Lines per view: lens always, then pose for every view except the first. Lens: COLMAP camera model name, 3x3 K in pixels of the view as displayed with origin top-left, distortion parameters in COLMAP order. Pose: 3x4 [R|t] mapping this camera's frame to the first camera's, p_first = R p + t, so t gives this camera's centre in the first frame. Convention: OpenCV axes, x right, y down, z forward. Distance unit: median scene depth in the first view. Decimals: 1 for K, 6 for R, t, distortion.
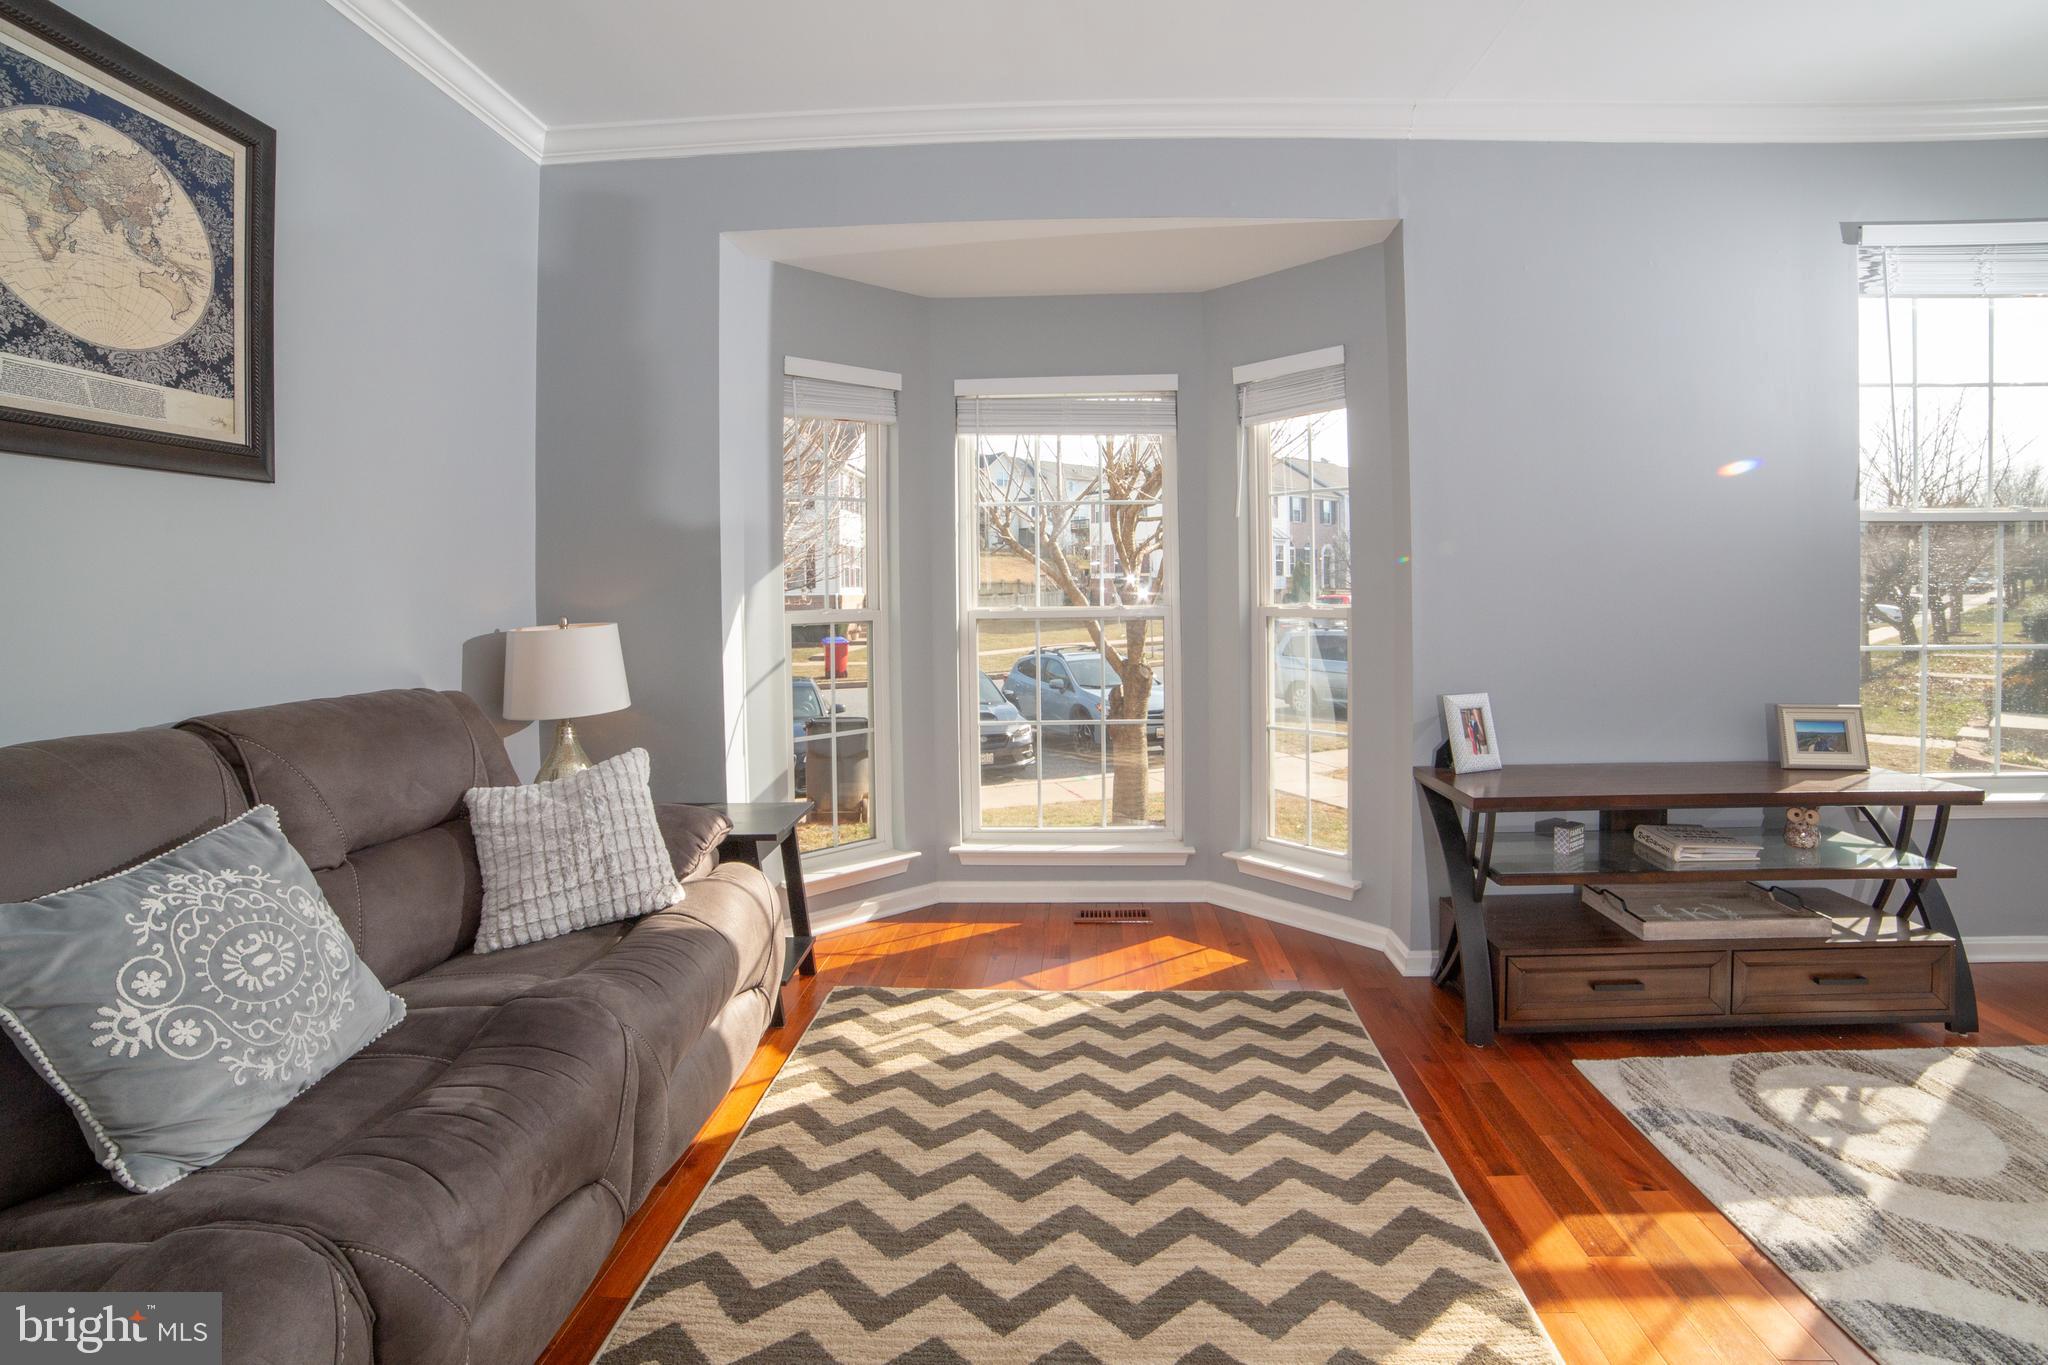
lens RADIAL K [[905.5, 0, 1052.7], [0, 905.5, 643.7], [0, 0, 1]] dist [-0.096002, 0.032870]
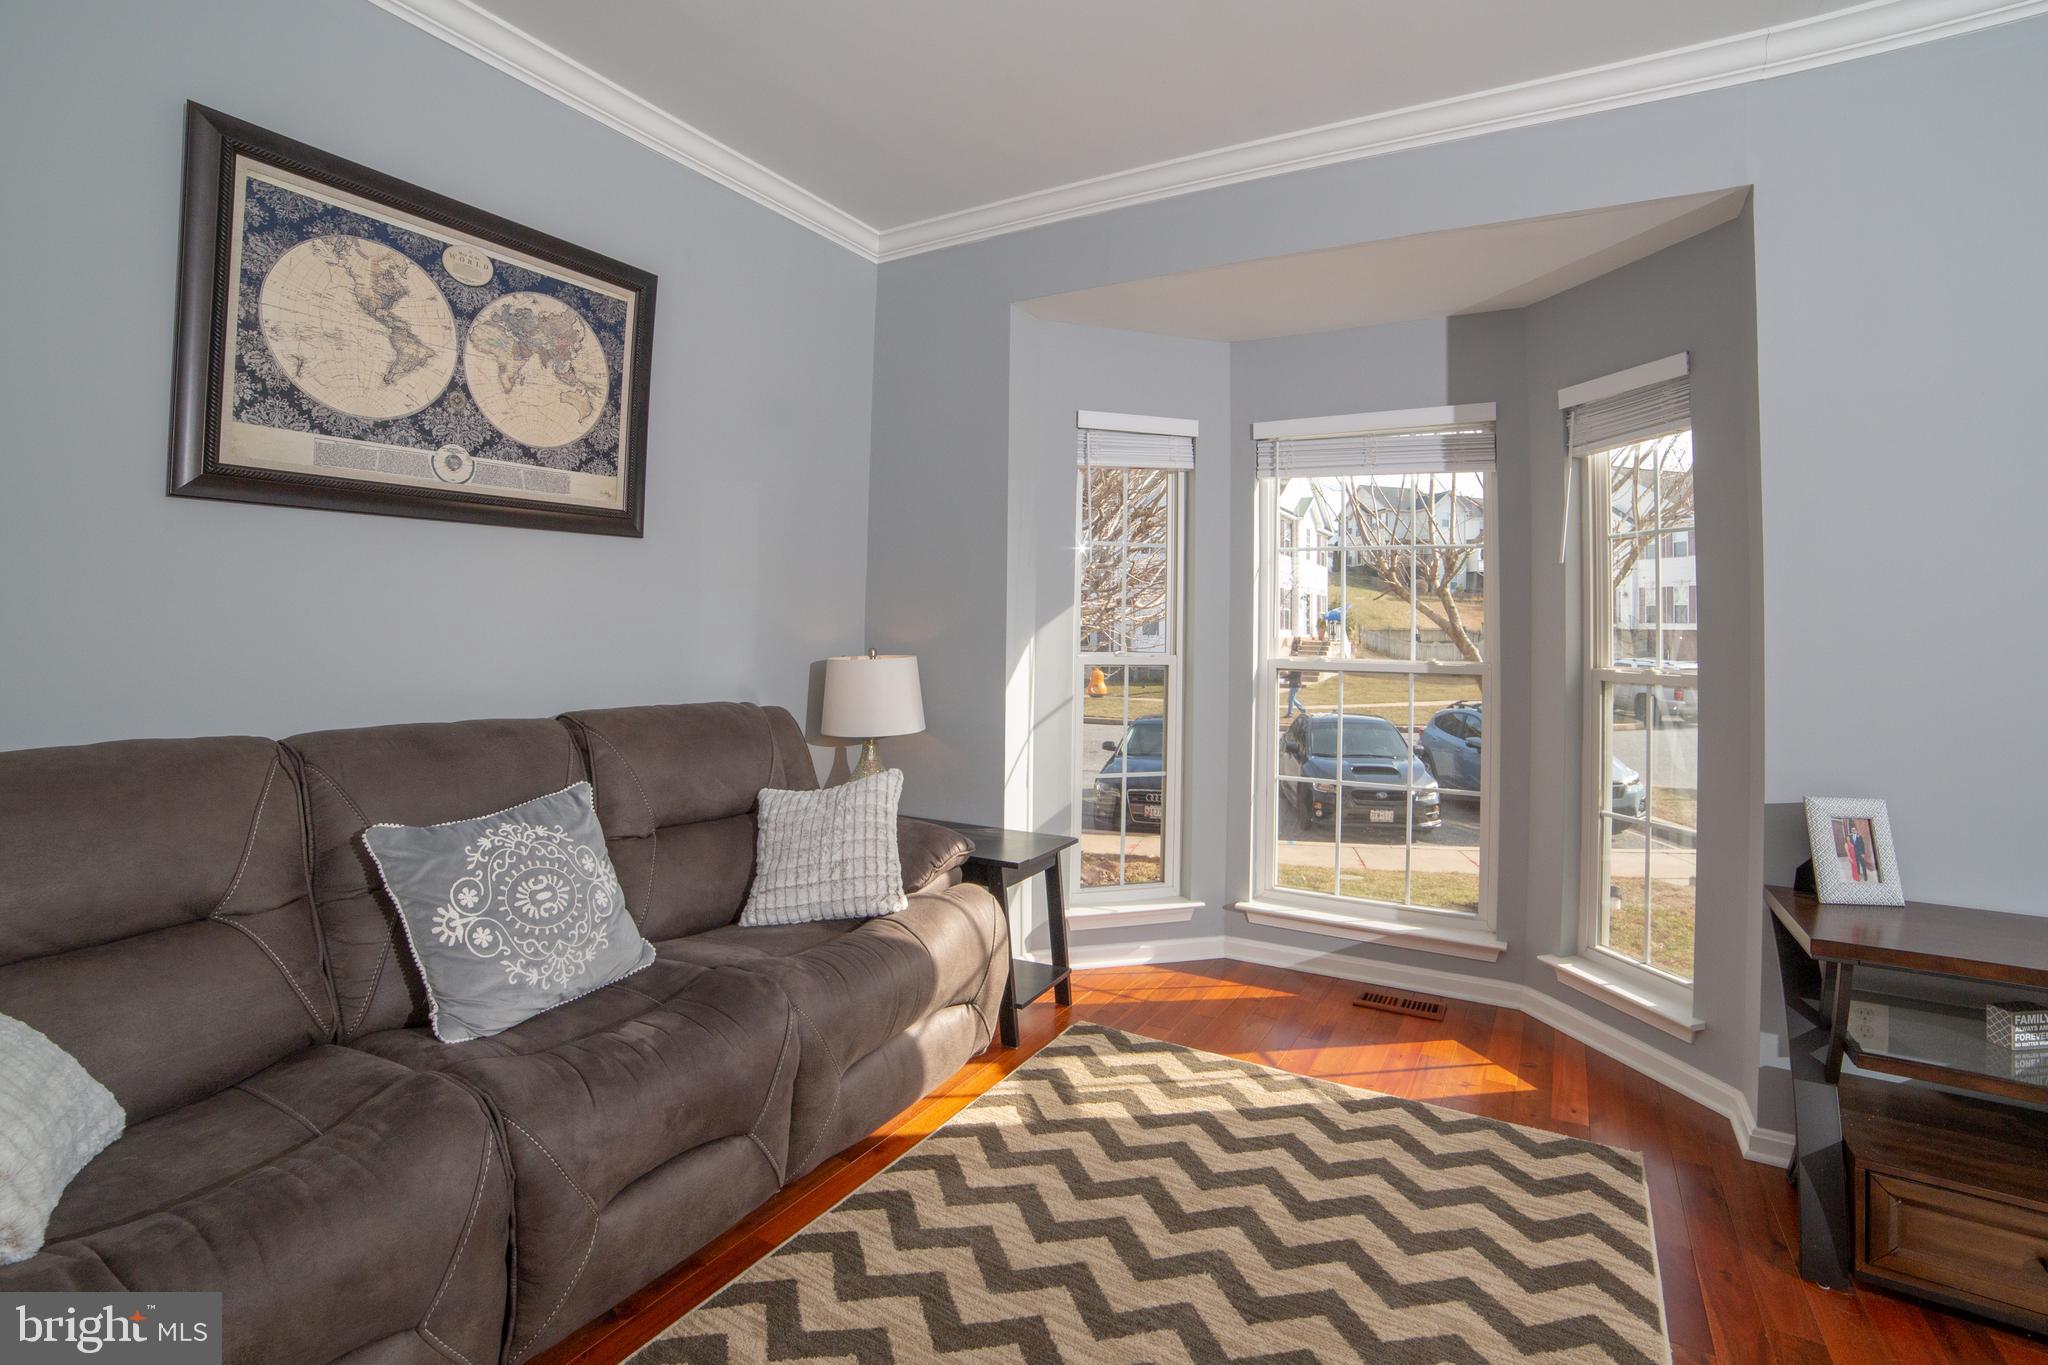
lens RADIAL K [[905.5, 0, 1052.7], [0, 905.5, 643.7], [0, 0, 1]] dist [-0.096002, 0.032870]
pose [[0.891038, 0.033973, -0.452655, 0.288555], [-0.055244, 0.997899, -0.033852, -0.016358], [0.450554, 0.055170, 0.891043, 0.081127]]
